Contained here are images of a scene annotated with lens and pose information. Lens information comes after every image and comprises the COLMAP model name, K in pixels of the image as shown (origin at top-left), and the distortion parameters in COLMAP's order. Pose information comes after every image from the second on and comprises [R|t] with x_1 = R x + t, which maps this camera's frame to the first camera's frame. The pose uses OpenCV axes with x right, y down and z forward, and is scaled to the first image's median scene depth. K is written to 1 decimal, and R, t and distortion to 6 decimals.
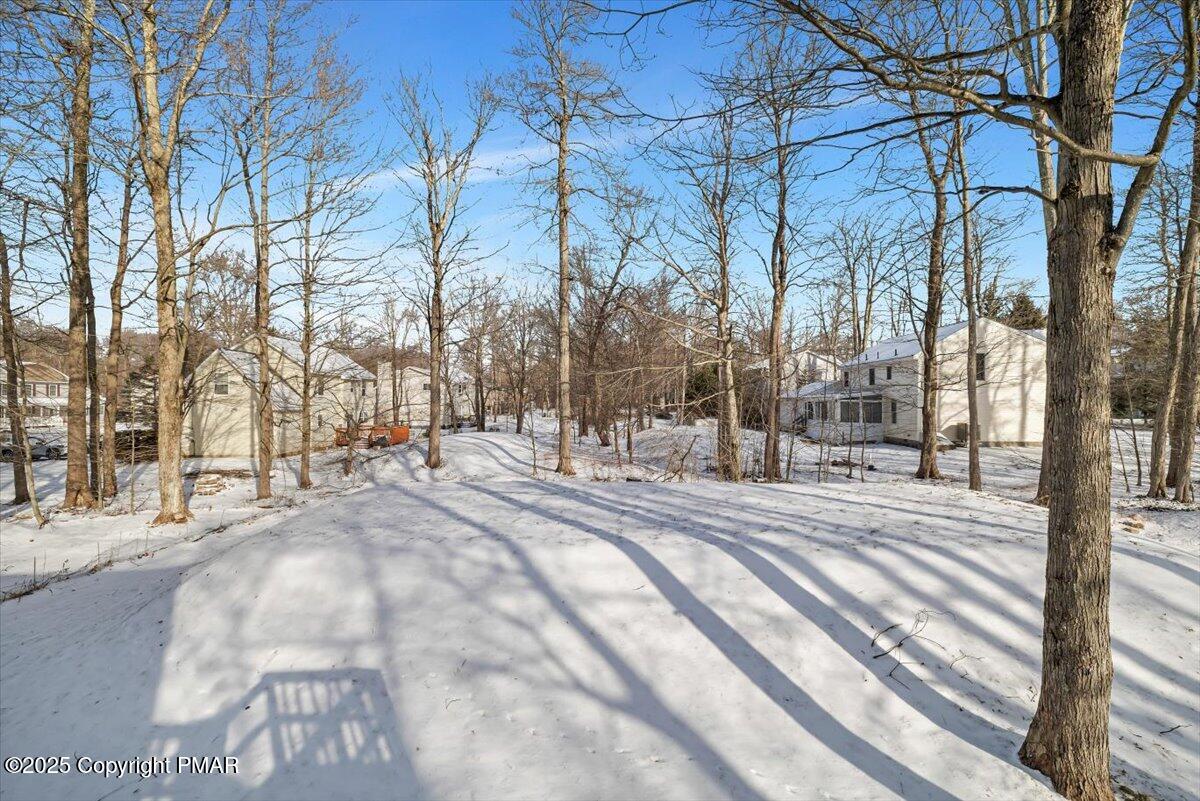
lens RADIAL K [[508.1, 0, 600.8], [0, 508.1, 397.8], [0, 0, 1]] dist [-0.003220, -0.000223]
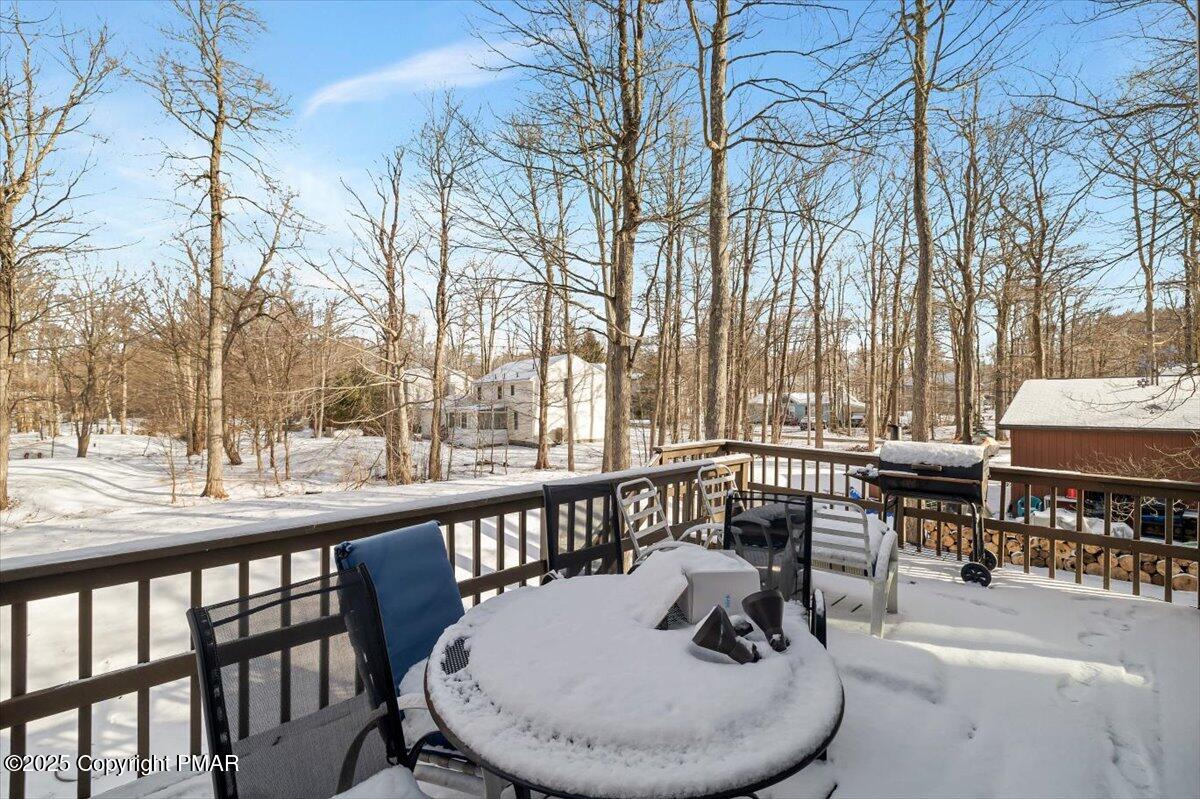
lens RADIAL K [[508.1, 0, 600.8], [0, 508.1, 396.8], [0, 0, 1]] dist [-0.003220, -0.000223]
pose [[0.751929, 0.007812, 0.659198, -0.154505], [0.001451, 0.999908, -0.013505, -0.020344], [-0.659243, 0.011112, 0.751848, -0.161880]]
